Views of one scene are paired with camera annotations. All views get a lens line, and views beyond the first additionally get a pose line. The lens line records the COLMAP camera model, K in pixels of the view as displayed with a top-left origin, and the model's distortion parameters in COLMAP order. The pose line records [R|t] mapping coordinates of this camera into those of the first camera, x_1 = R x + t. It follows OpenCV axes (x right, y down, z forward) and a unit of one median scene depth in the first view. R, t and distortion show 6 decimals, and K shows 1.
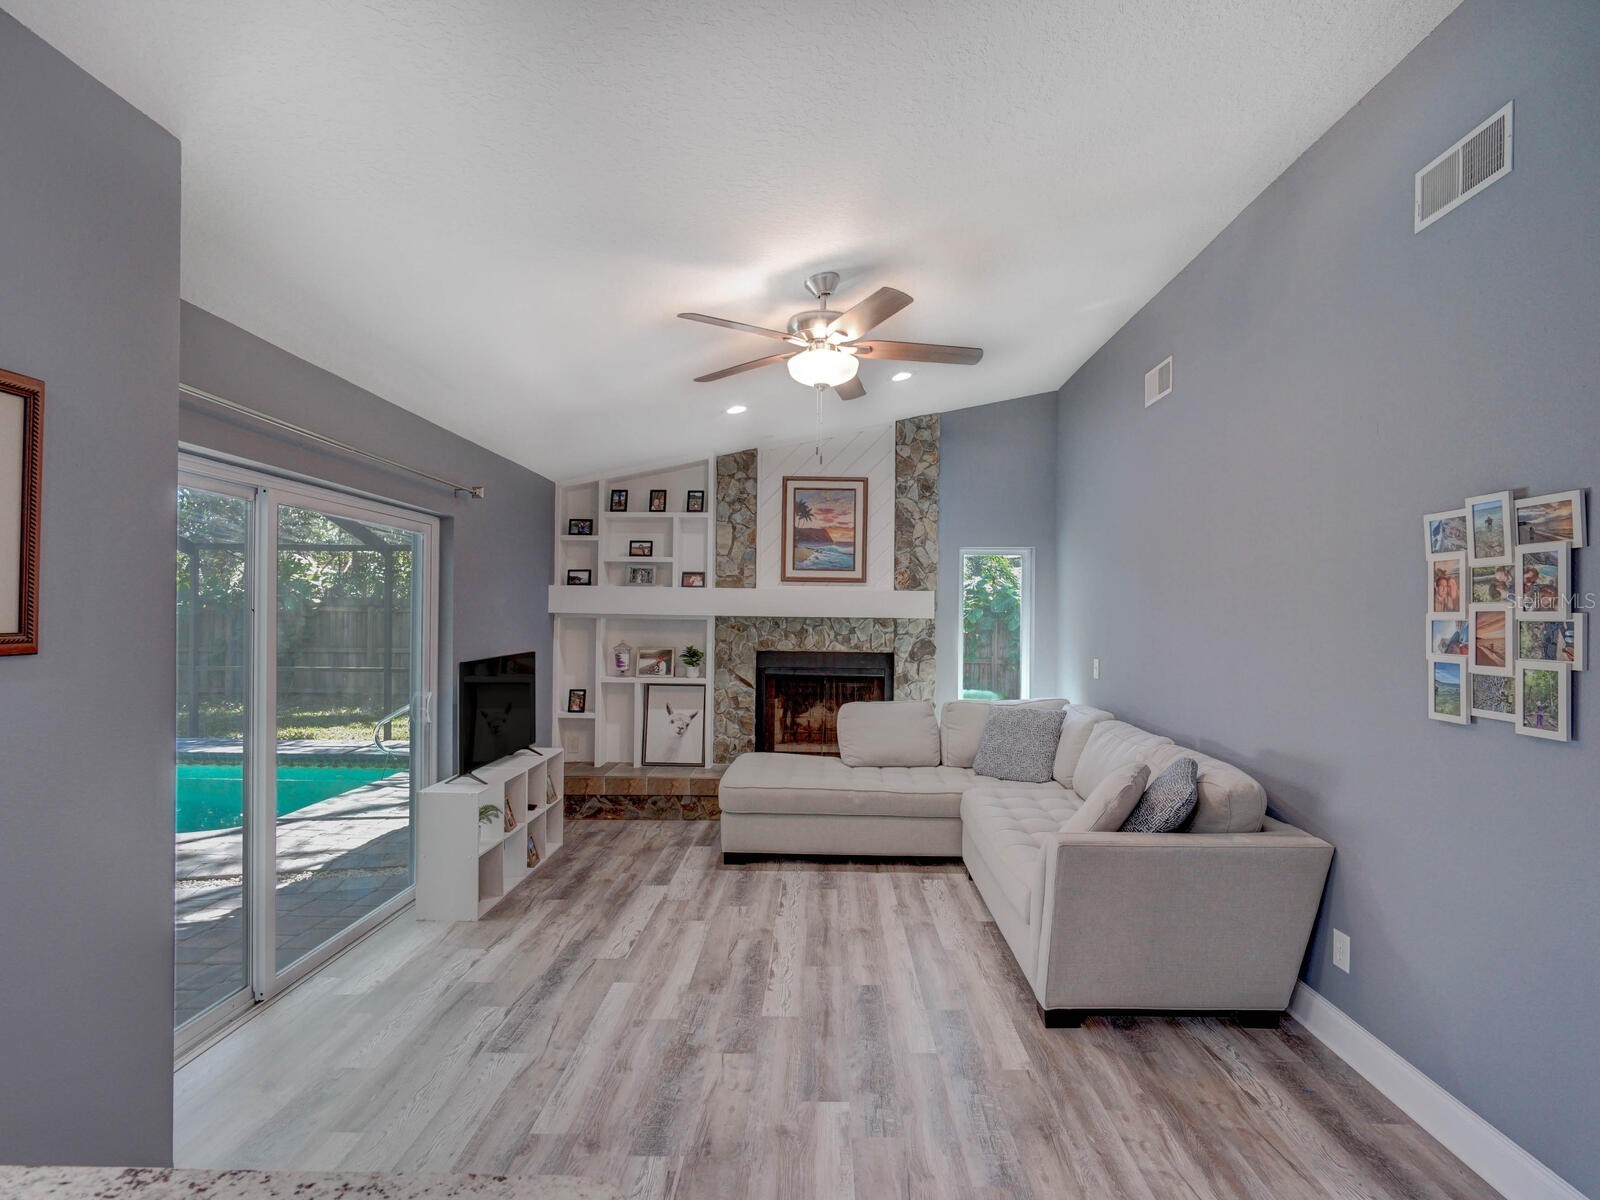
lens RADIAL K [[790.8, 0, 809.2], [0, 790.8, 615.4], [0, 0, 1]] dist [-0.010770, 0.000347]
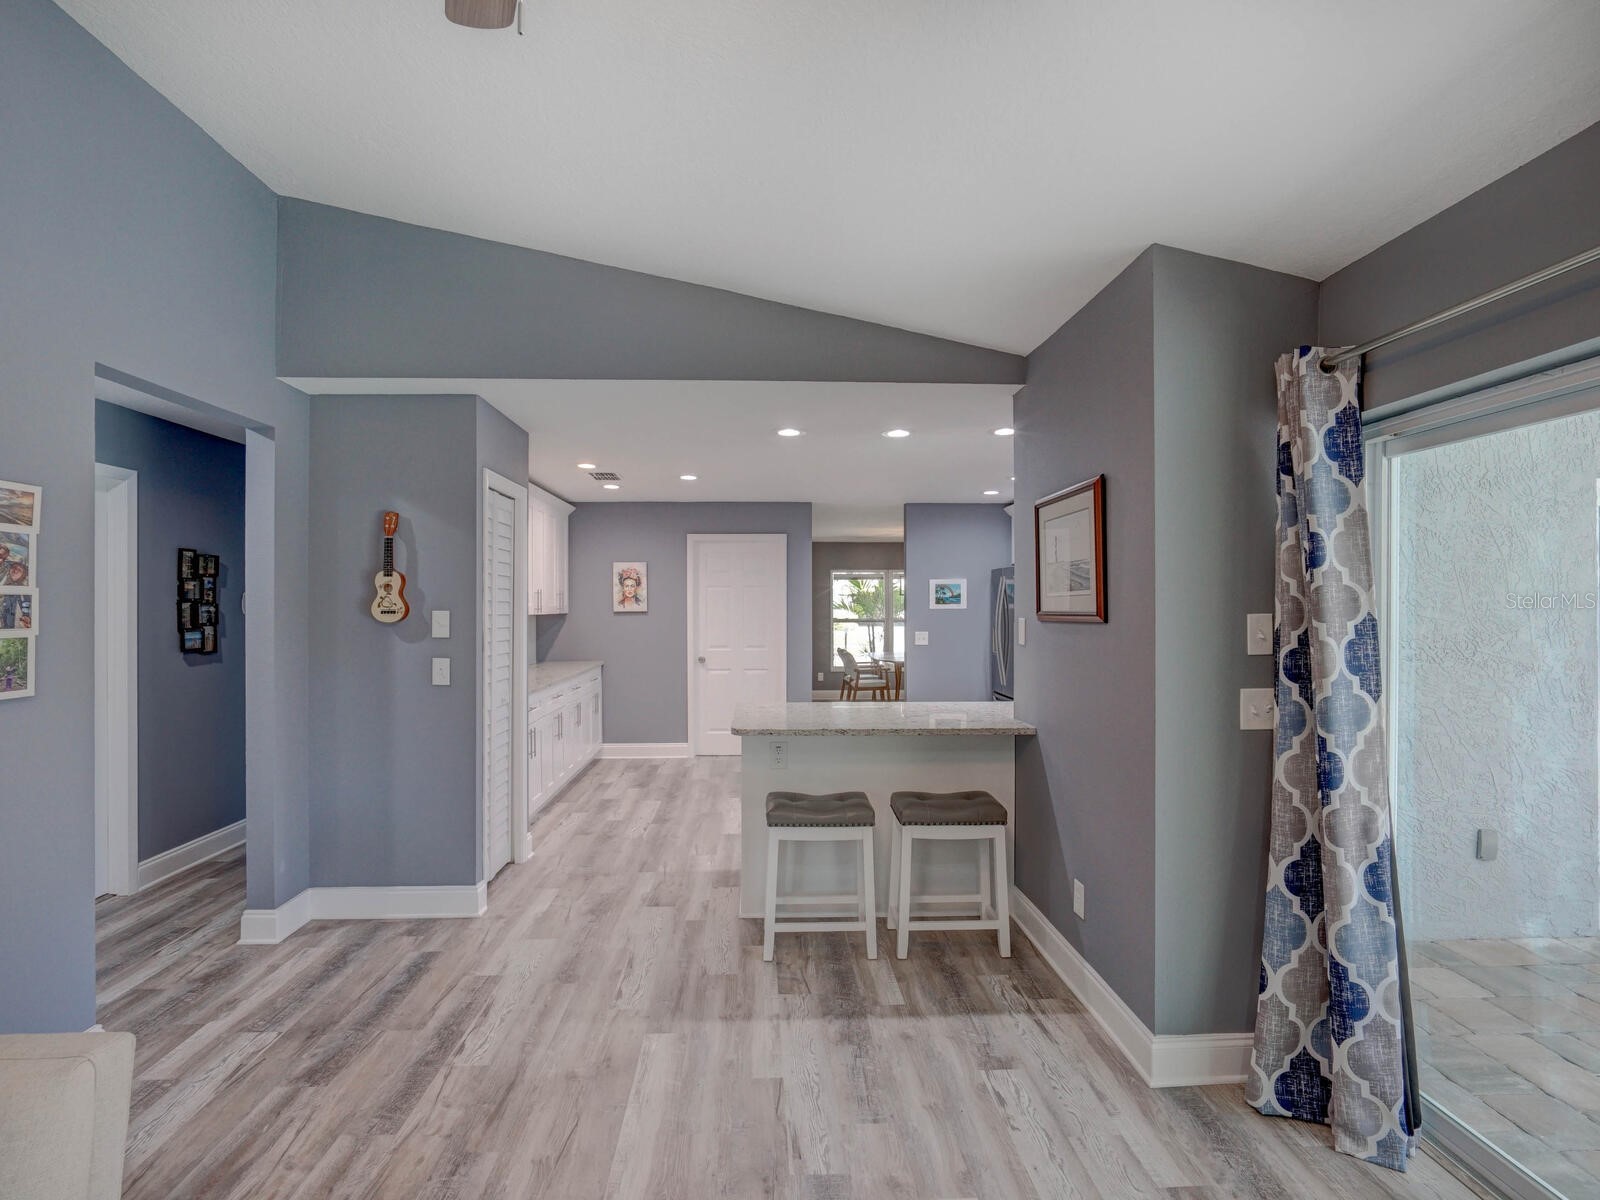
lens RADIAL K [[779.5, 0, 787.7], [0, 779.5, 602.4], [0, 0, 1]] dist [-0.019220, 0.008717]
pose [[-0.998427, -0.011347, -0.054915, -0.035881], [-0.011197, 0.999933, -0.003043, 0.003231], [0.054946, -0.002424, -0.998486, 0.701724]]
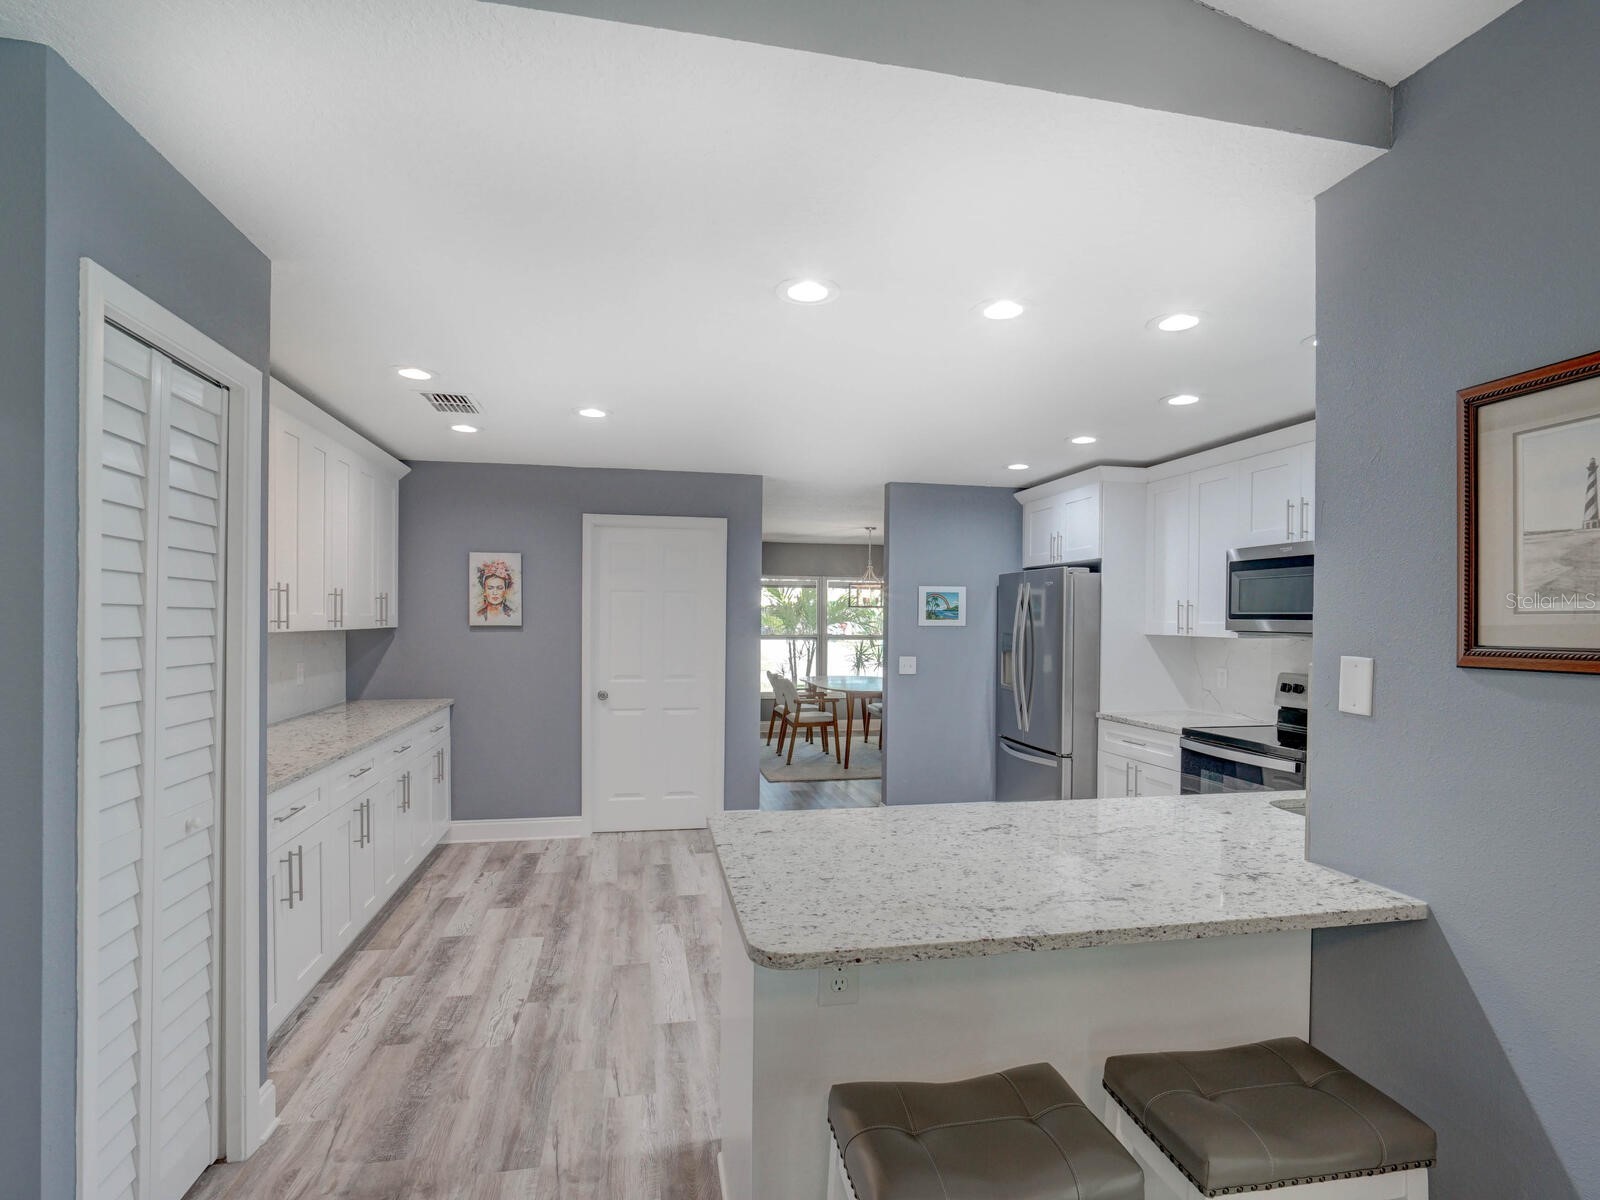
lens RADIAL K [[783.2, 0, 797.3], [0, 783.2, 625.2], [0, 0, 1]] dist [-0.016608, -0.000002]
pose [[-0.976653, -0.020097, -0.213879, 0.008835], [-0.022363, 0.999716, 0.008180, 0.002313], [0.213654, 0.012772, -0.976826, 0.341602]]
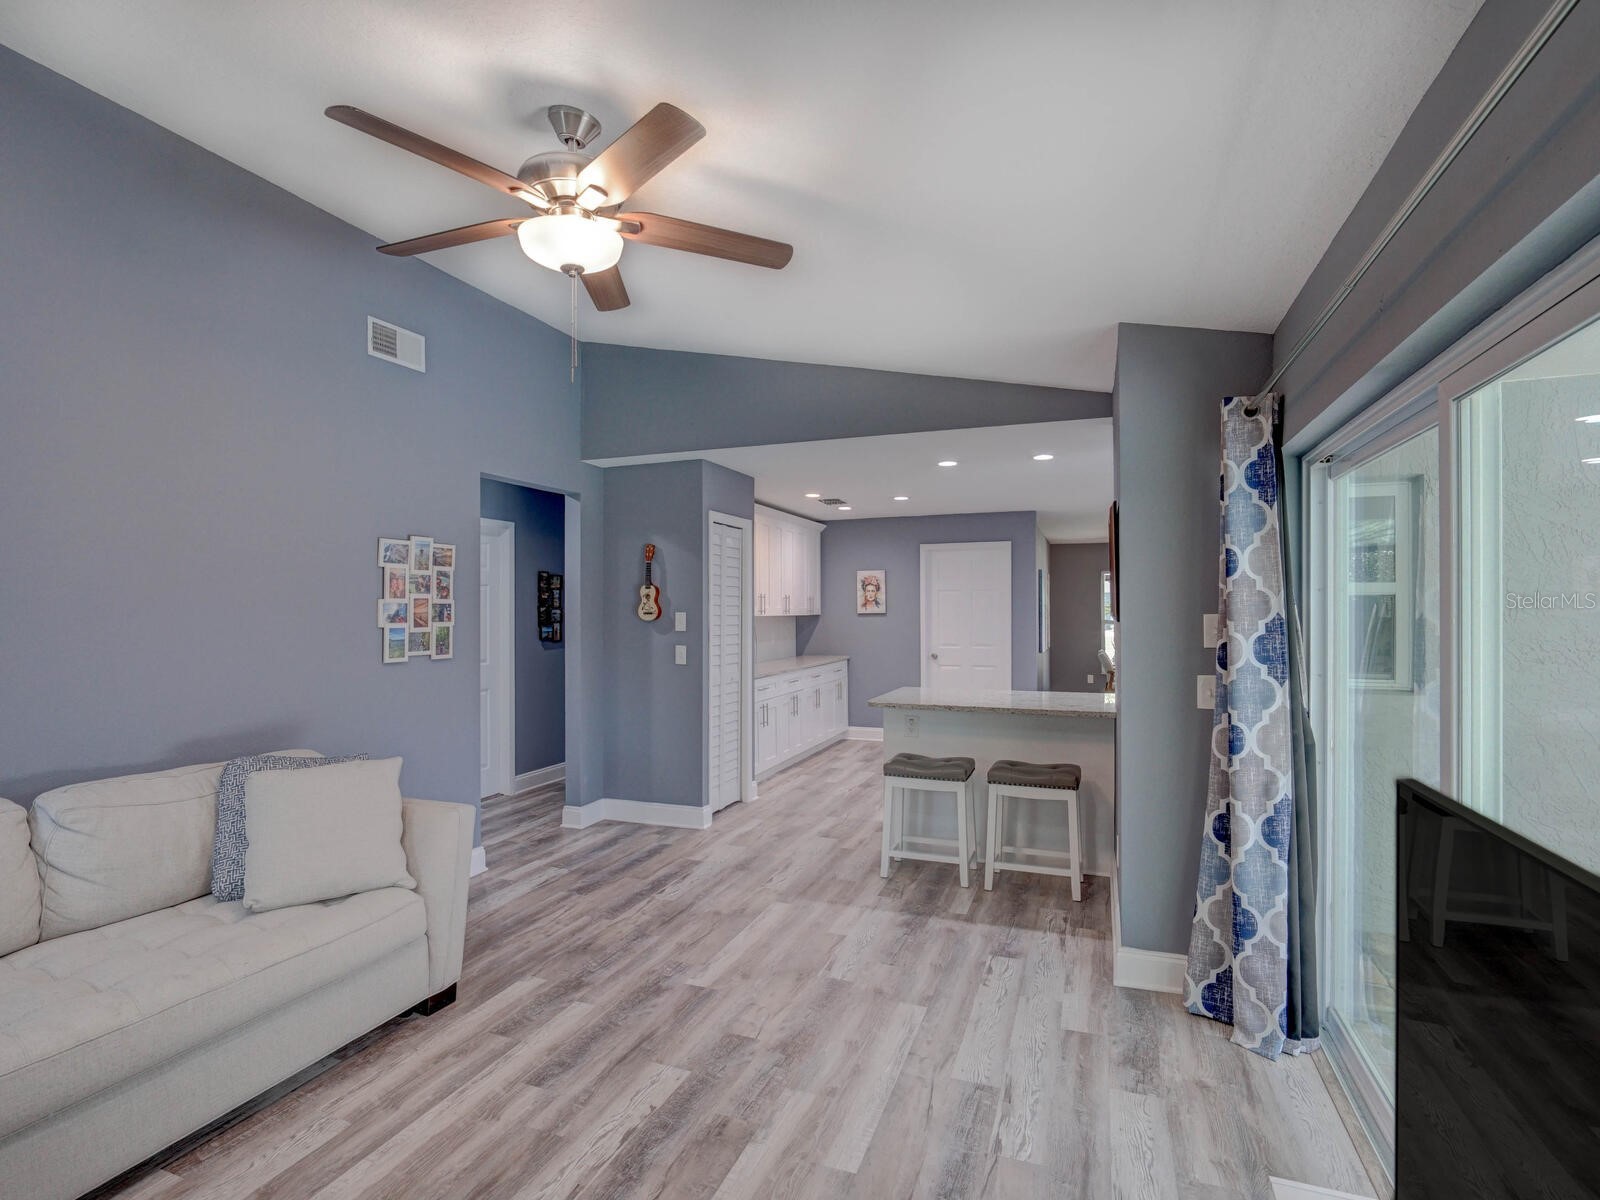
lens RADIAL K [[800.1, 0, 800.0], [0, 800.1, 600.0], [0, 0, 1]] dist [-0.000730, 0.000267]
pose [[-0.941311, -0.004970, 0.337505, -0.227820], [-0.007037, 0.999963, -0.004902, 0.000537], [-0.337468, -0.006990, -0.941311, 0.879217]]
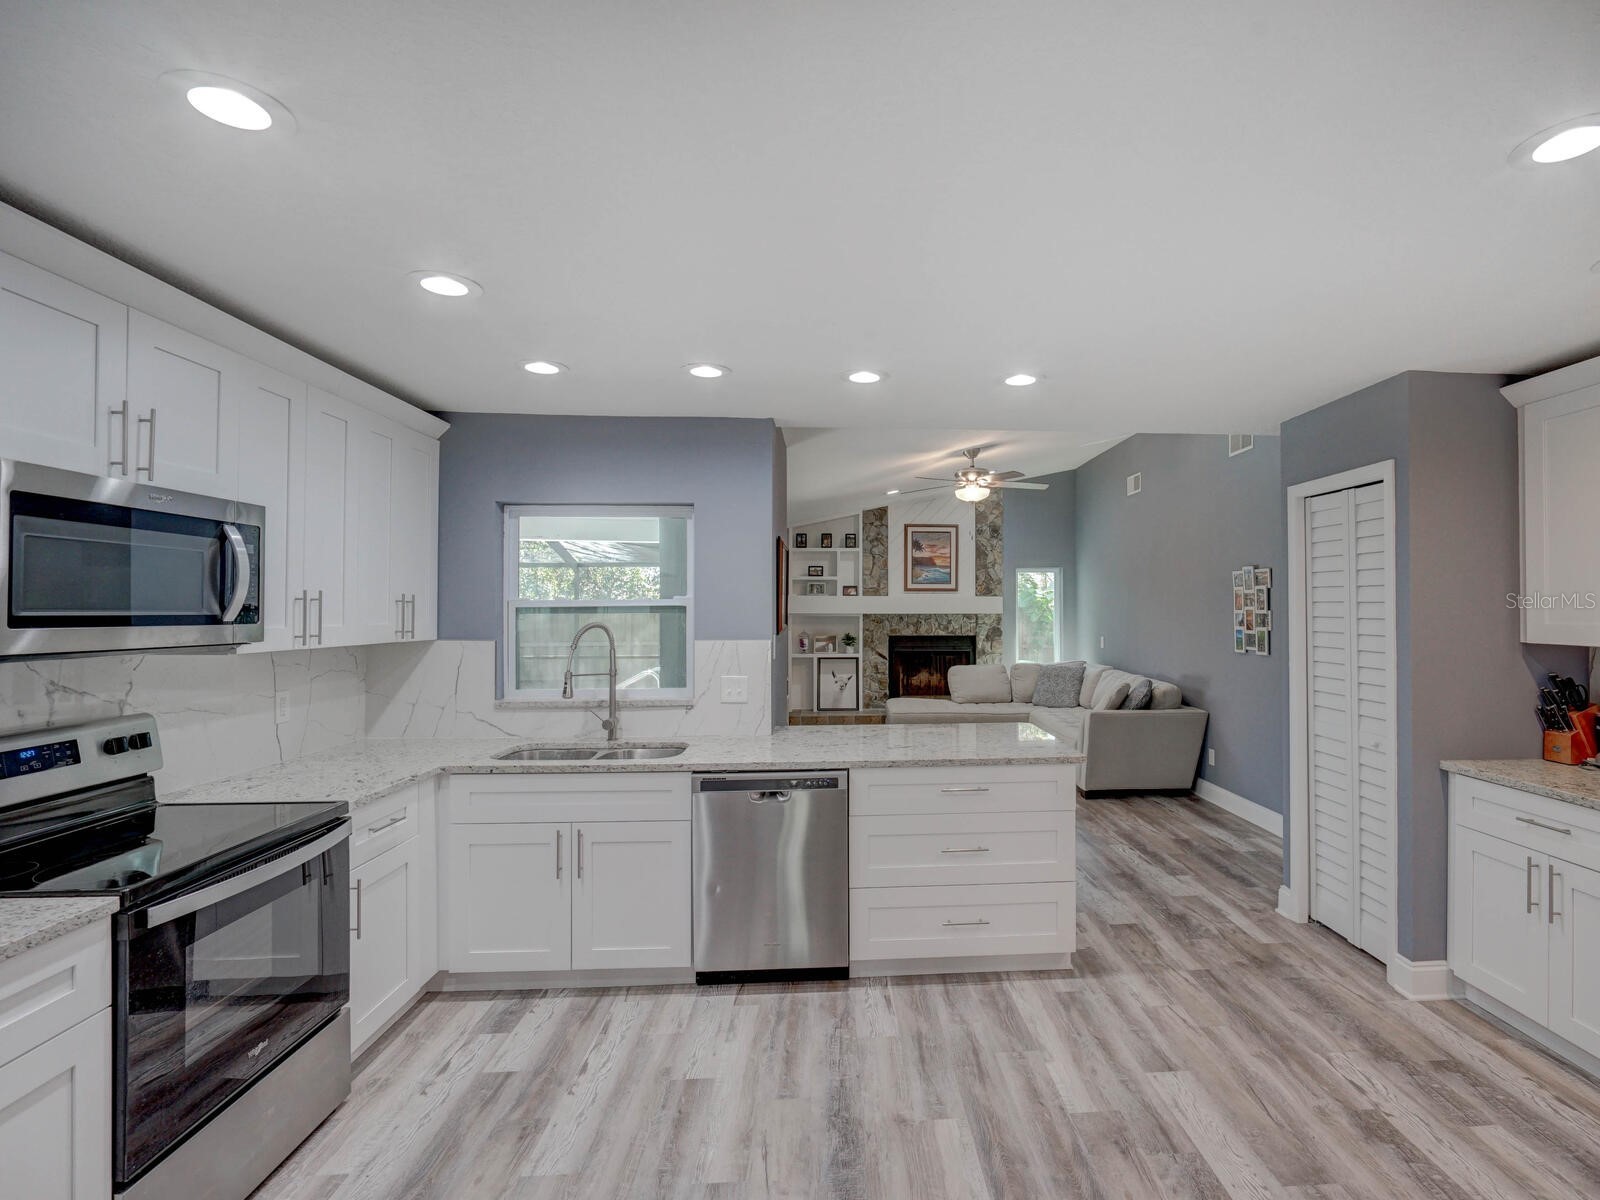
lens RADIAL K [[783.6, 0, 871.2], [0, 783.6, 604.0], [0, 0, 1]] dist [-0.010308, 0.001360]
pose [[0.997394, -0.012057, 0.071129, -0.215155], [0.012533, 0.999902, -0.006257, -0.008674], [-0.071047, 0.007132, 0.997447, -0.552590]]
